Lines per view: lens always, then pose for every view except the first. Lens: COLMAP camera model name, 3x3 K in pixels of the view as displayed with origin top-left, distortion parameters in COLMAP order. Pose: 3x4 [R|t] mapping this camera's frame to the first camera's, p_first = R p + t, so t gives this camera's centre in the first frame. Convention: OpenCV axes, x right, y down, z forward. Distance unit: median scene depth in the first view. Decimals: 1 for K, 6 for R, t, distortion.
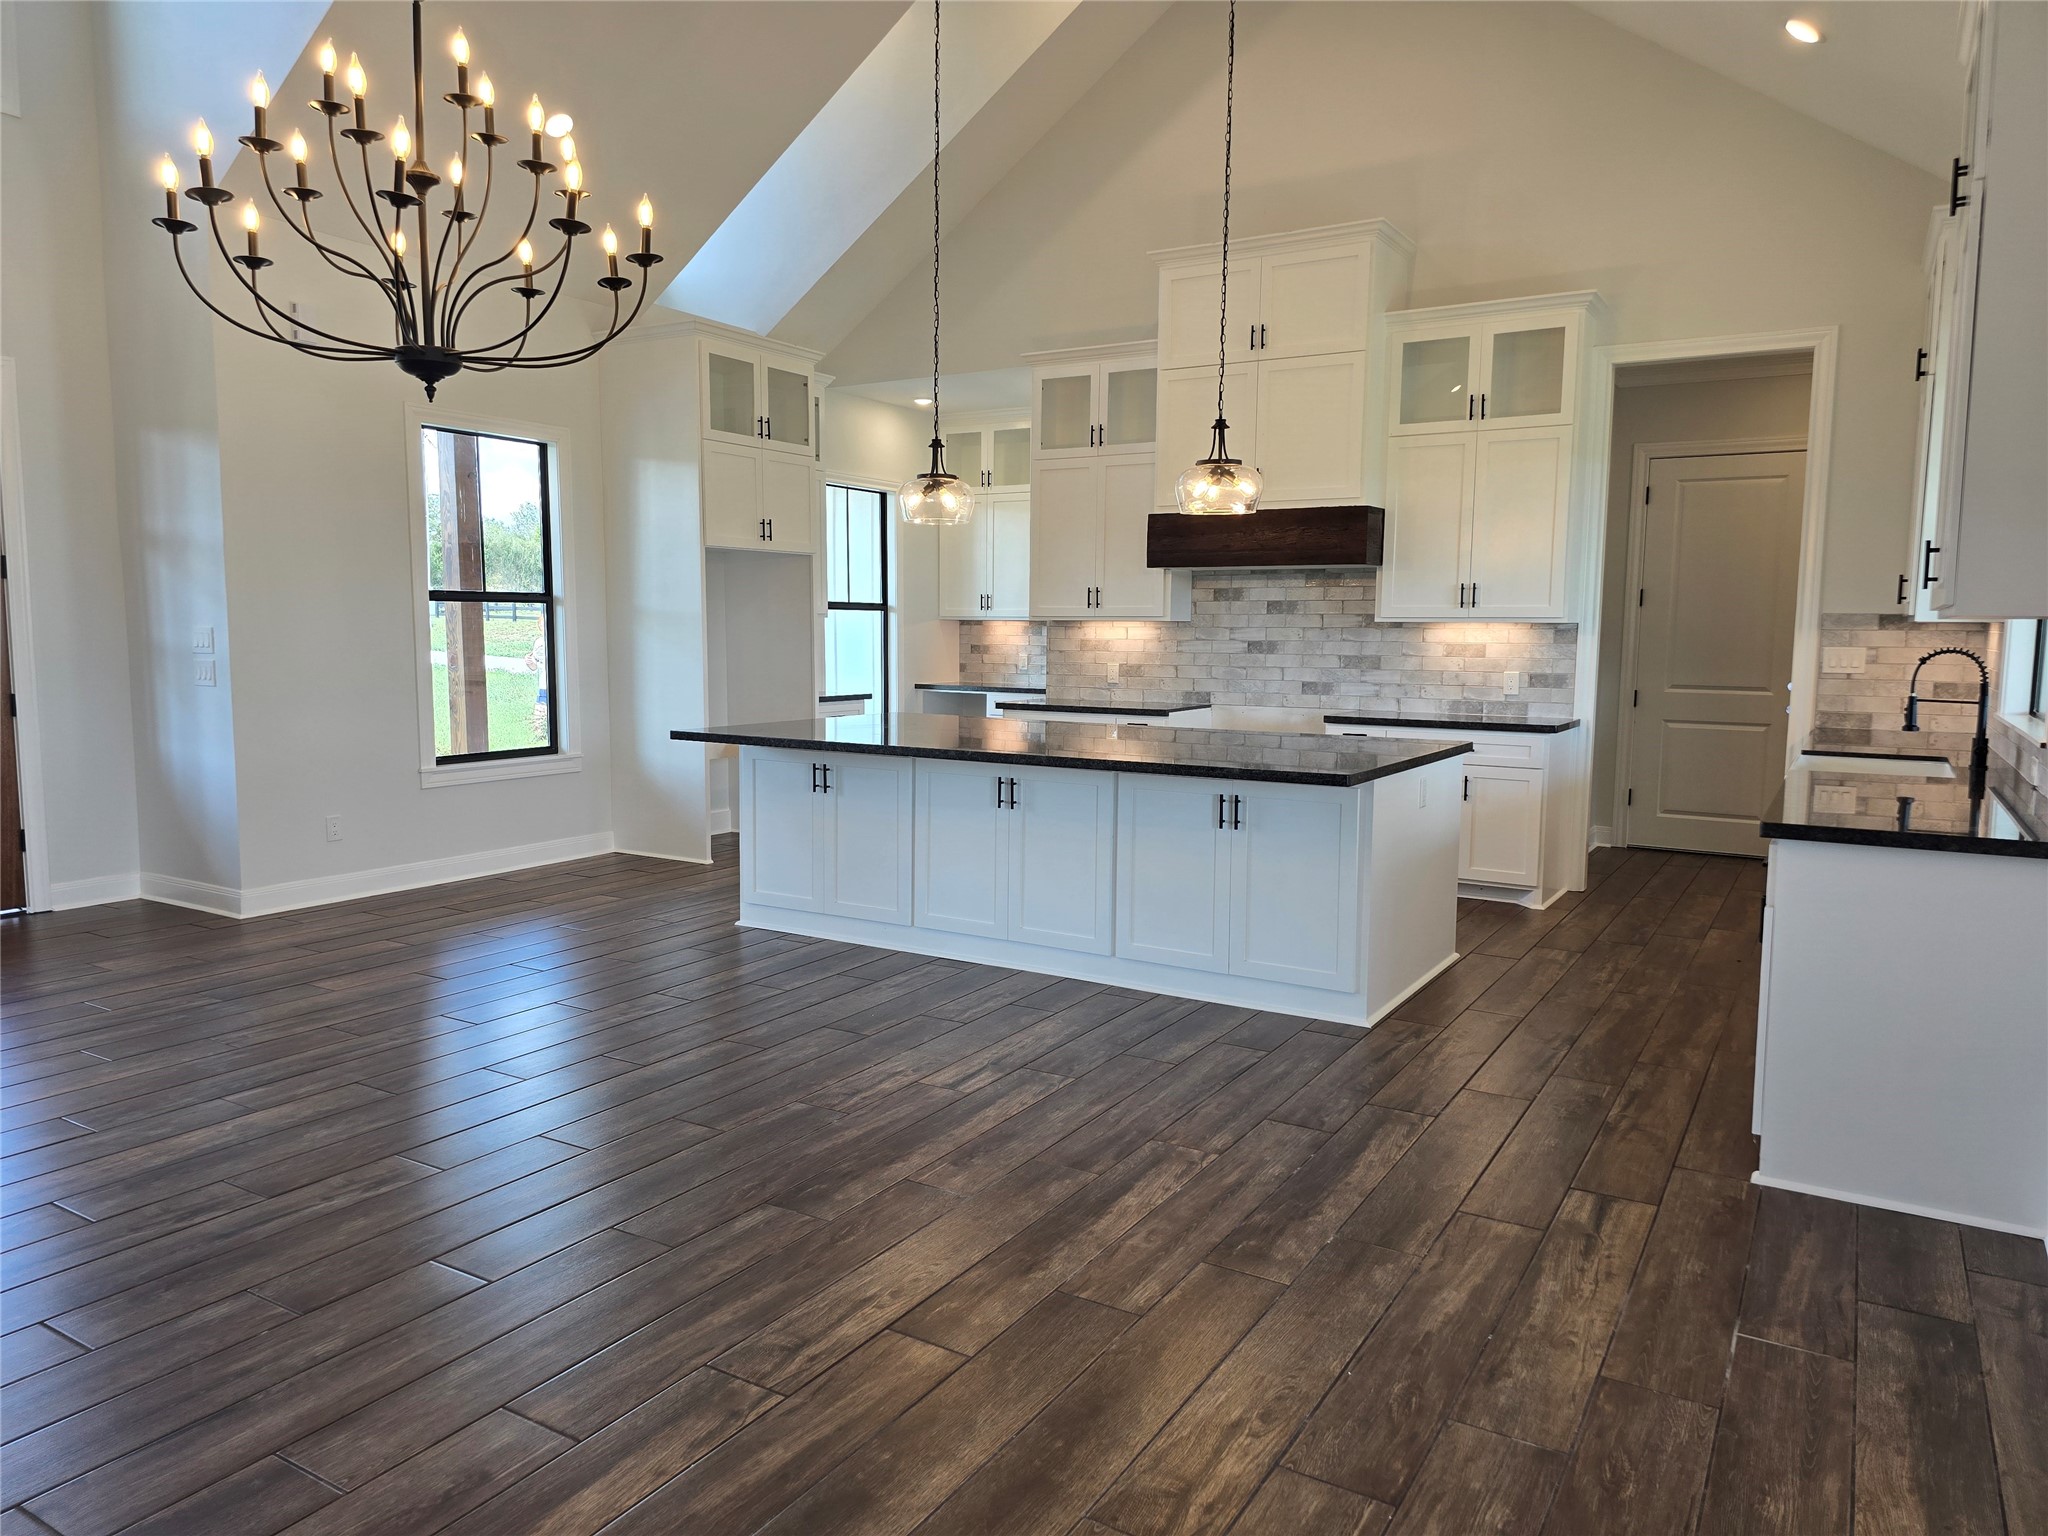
lens RADIAL K [[1386.3, 0, 1030.7], [0, 1386.3, 769.7], [0, 0, 1]] dist [0.047752, -0.025054]
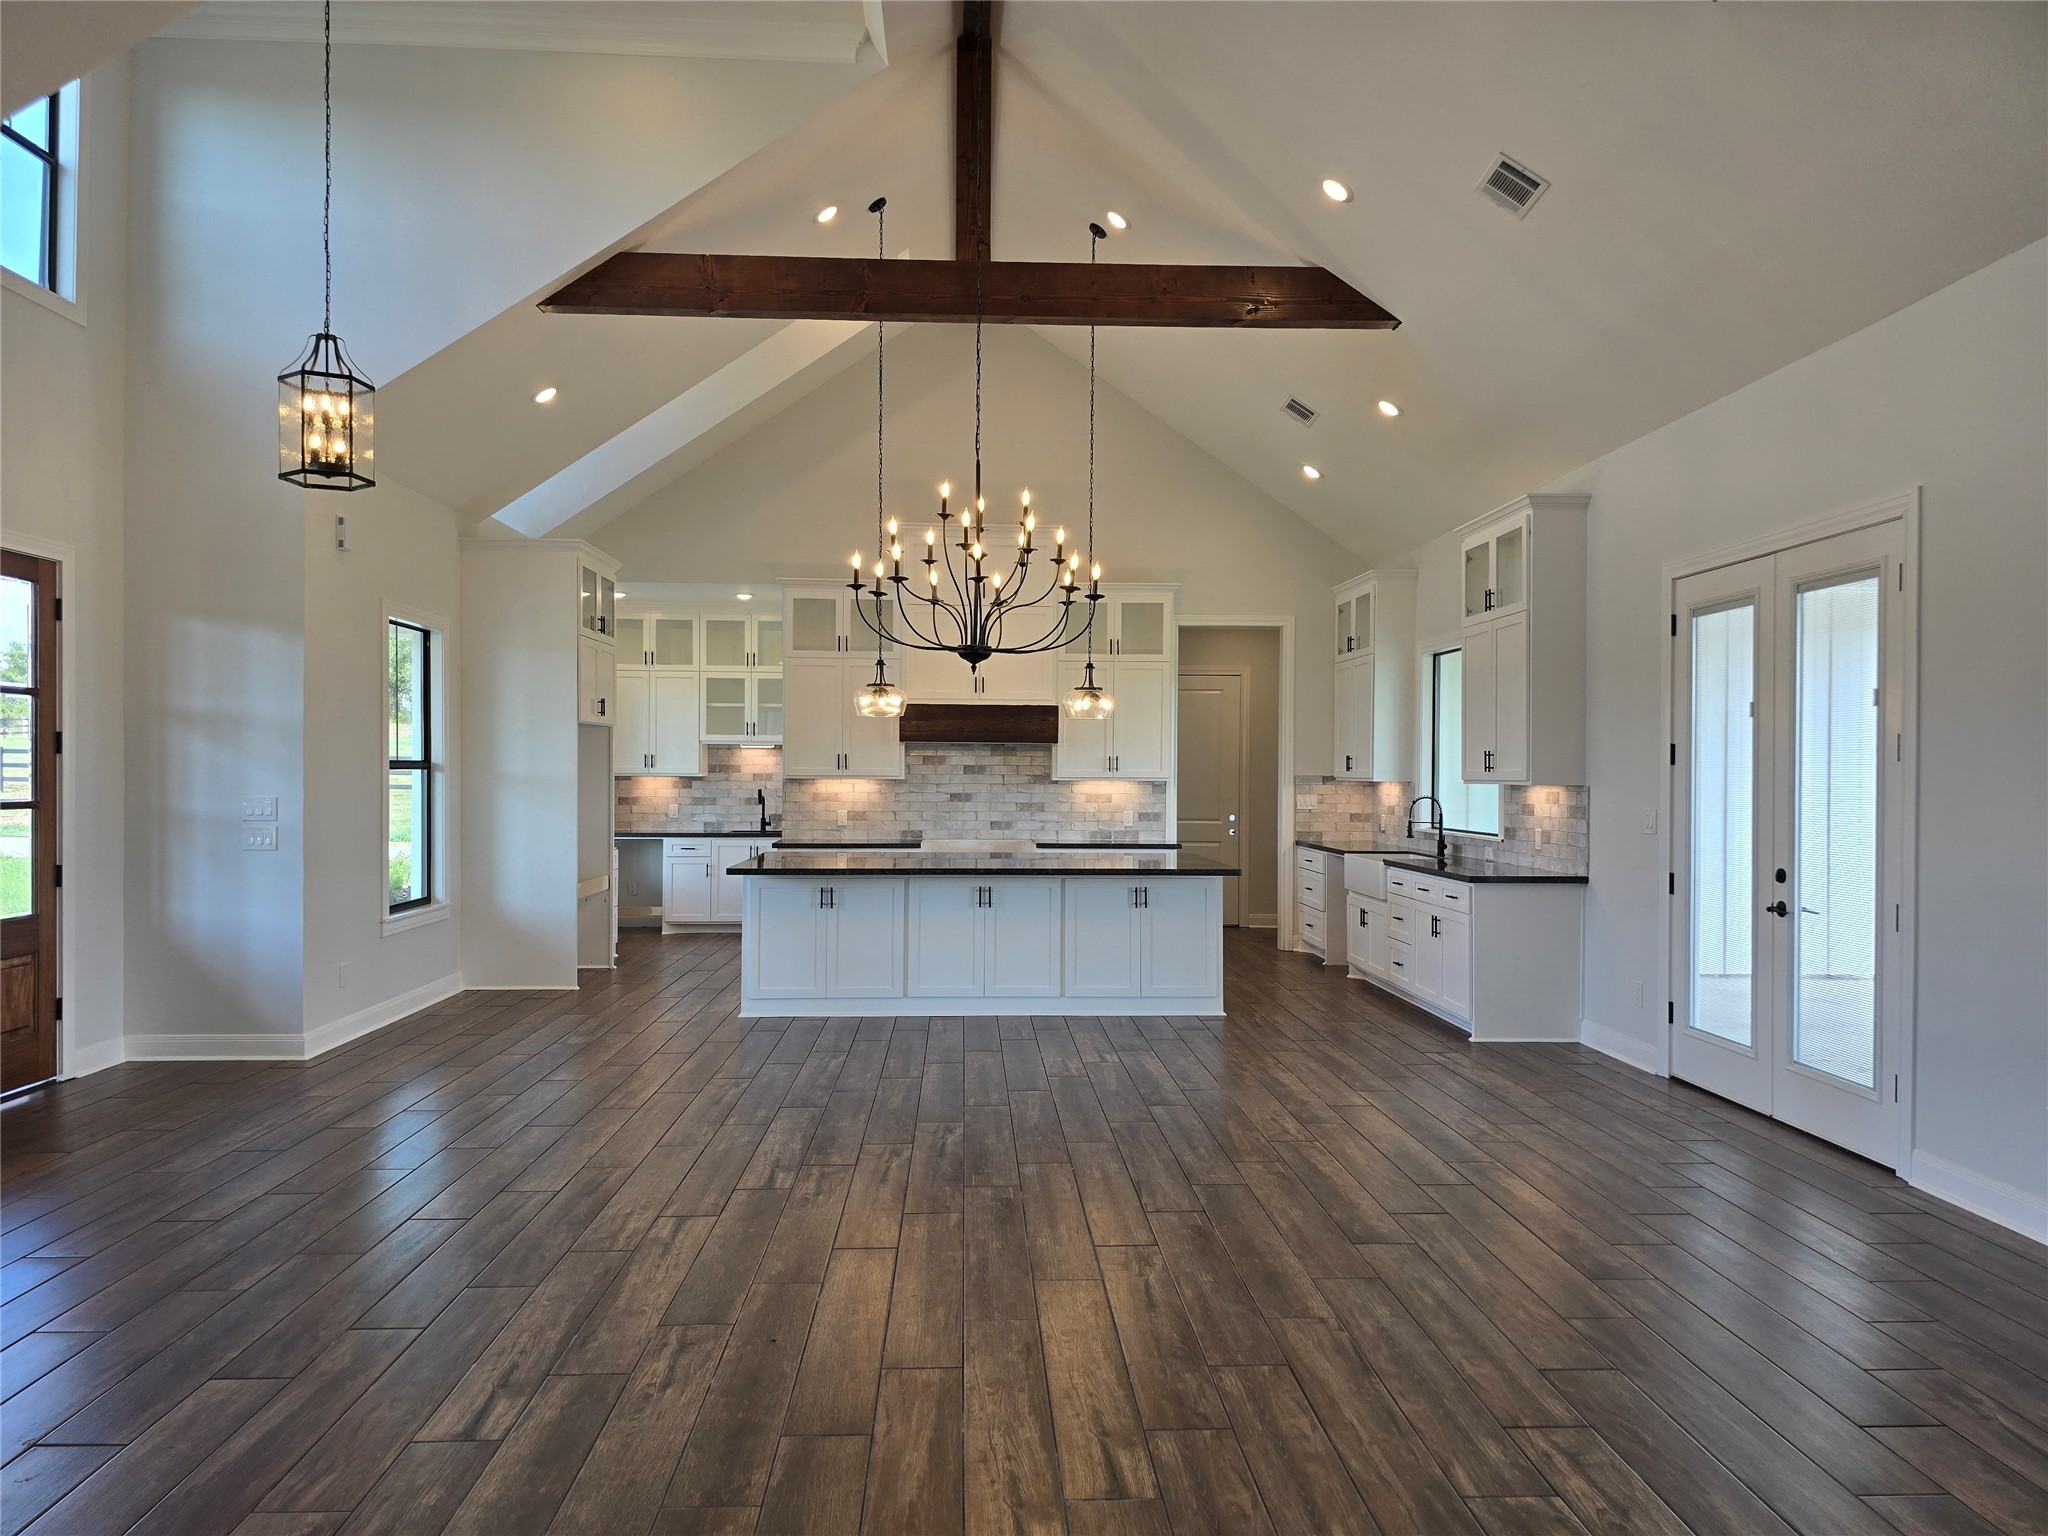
lens RADIAL K [[1386.3, 0, 1028.1], [0, 1386.3, 776.2], [0, 0, 1]] dist [0.047752, -0.025054]
pose [[0.823016, -0.006044, 0.567986, -0.614068], [0.060139, 0.995250, -0.076550, 0.002692], [-0.564825, 0.097160, 0.819471, -0.211752]]
